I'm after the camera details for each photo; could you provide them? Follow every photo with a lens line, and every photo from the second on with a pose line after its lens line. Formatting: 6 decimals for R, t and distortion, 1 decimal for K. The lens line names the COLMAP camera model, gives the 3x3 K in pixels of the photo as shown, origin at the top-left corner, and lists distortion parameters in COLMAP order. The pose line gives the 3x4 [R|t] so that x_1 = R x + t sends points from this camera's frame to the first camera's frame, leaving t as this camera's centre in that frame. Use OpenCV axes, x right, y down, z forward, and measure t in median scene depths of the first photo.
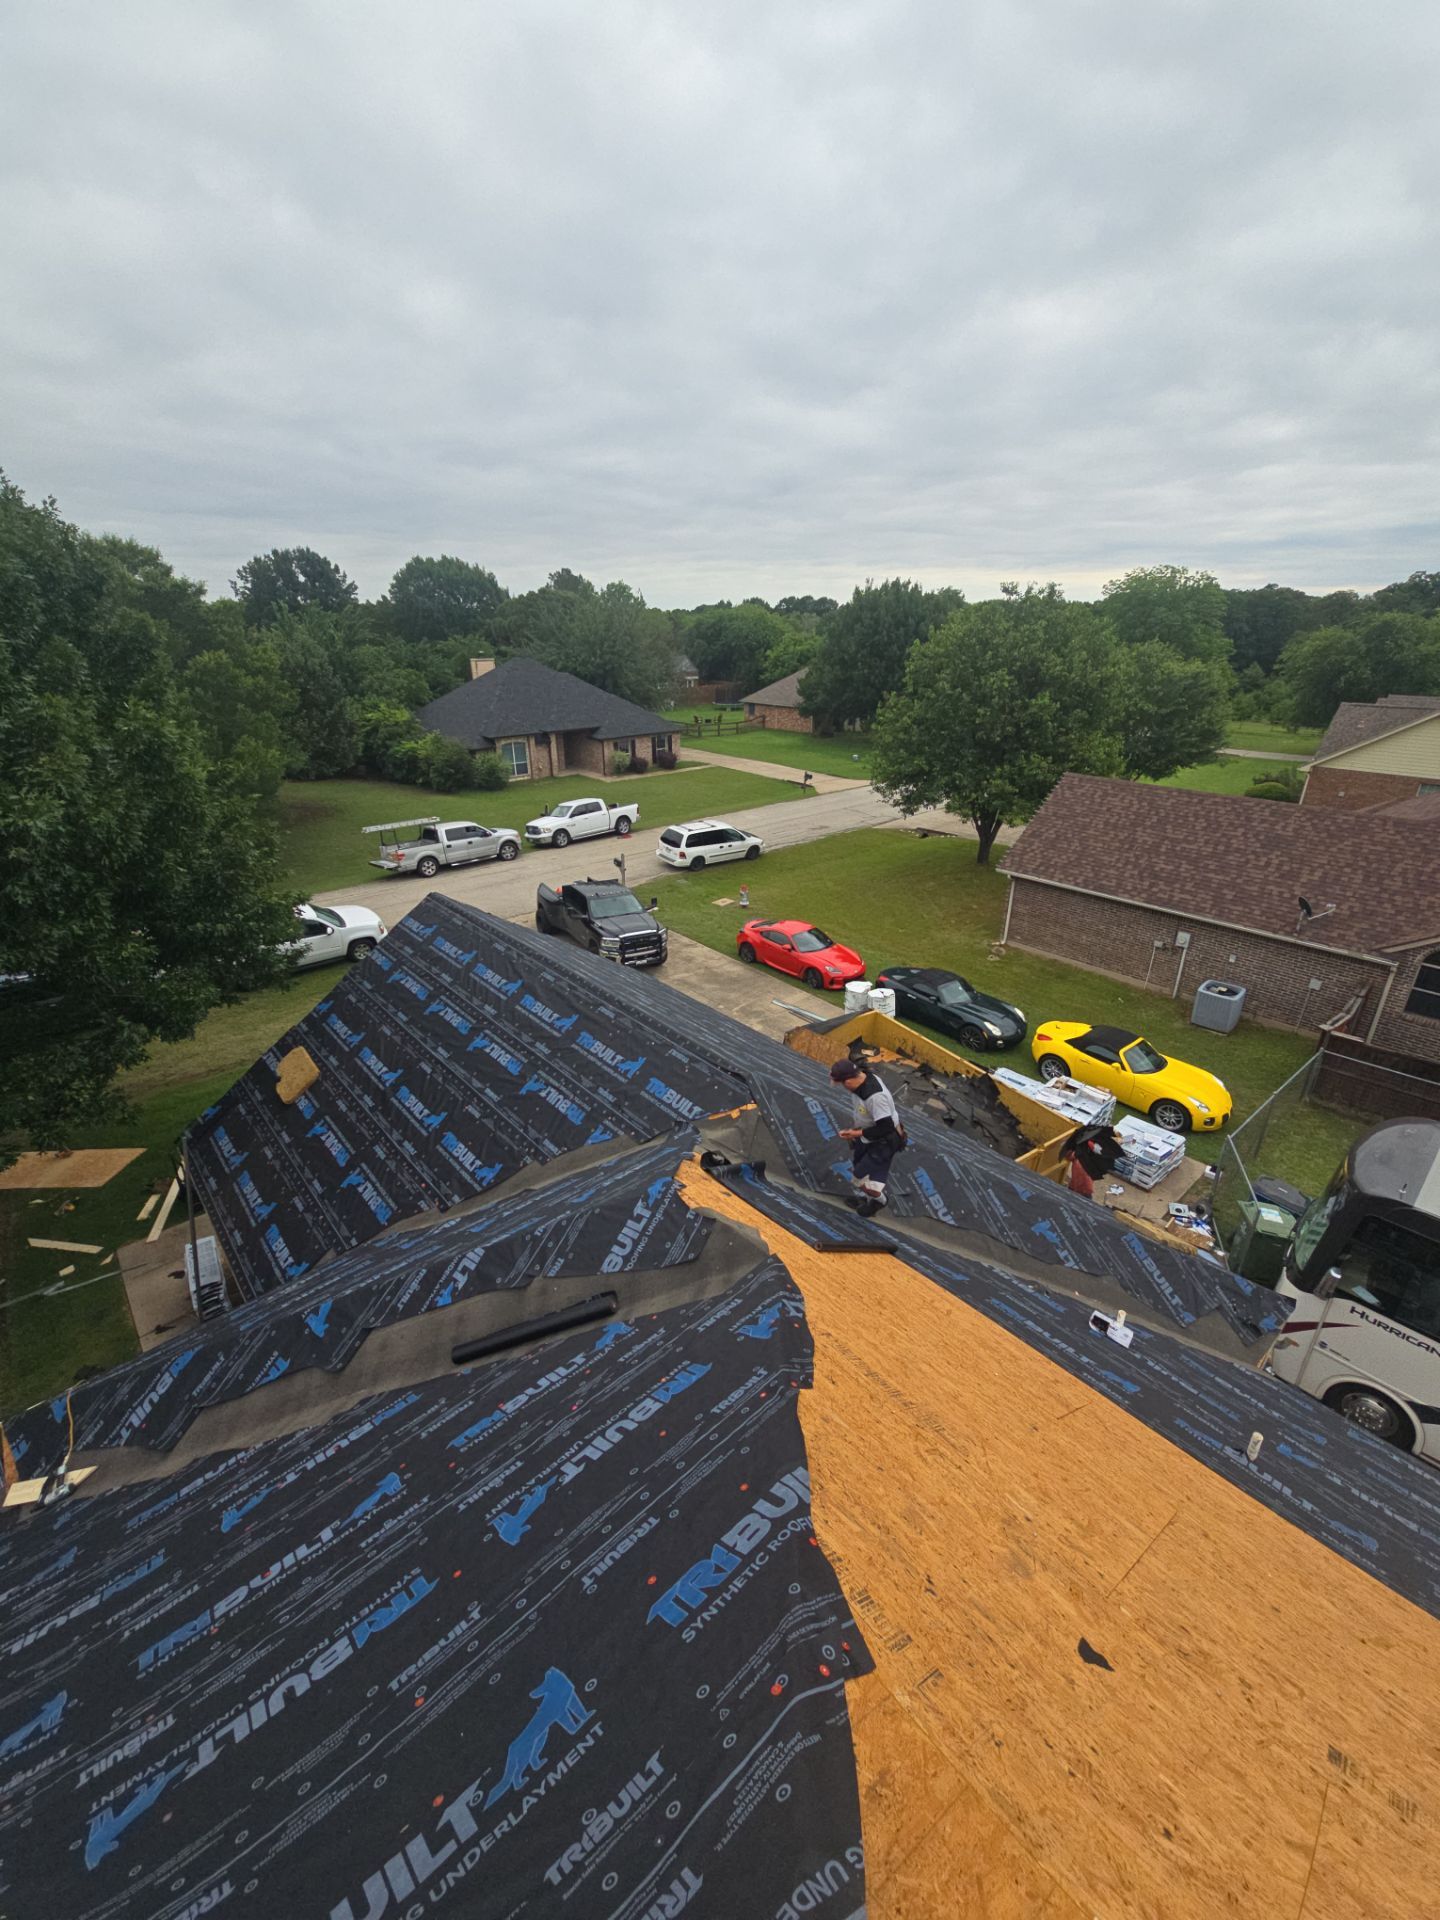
lens RADIAL K [[768.1, 0, 722.7], [0, 768.1, 958.5], [0, 0, 1]] dist [0.000485, 0.000176]
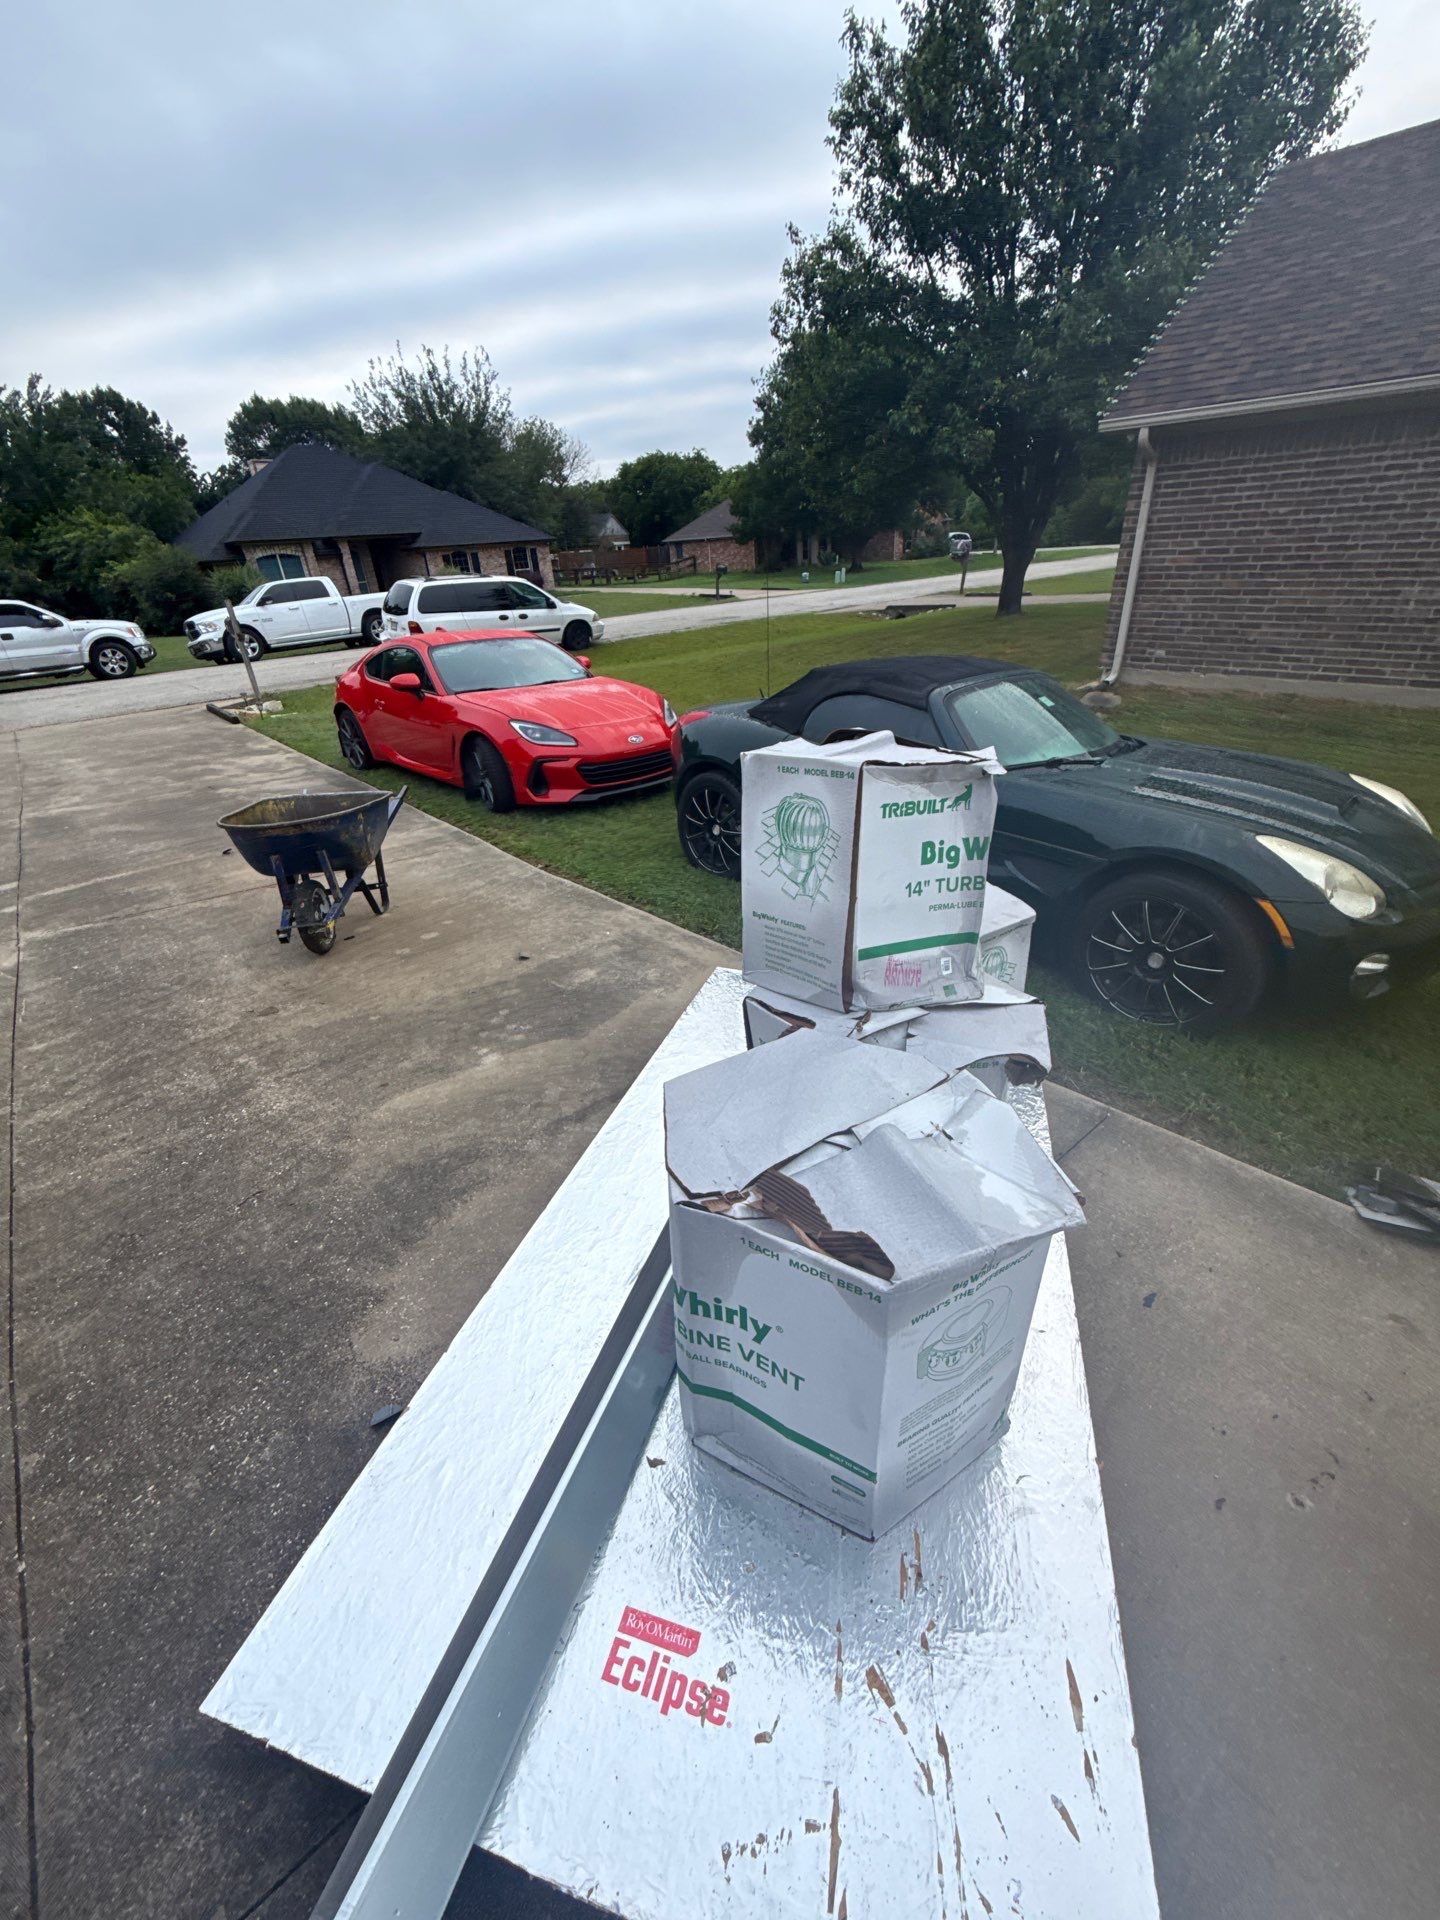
lens RADIAL K [[768.1, 0, 722.7], [0, 768.1, 958.5], [0, 0, 1]] dist [0.000485, 0.000176]
pose [[0.997769, -0.066742, 0.001745, 0.083783], [0.066325, 0.993850, 0.088670, 0.030658], [-0.007653, -0.088356, 0.996060, 0.302331]]
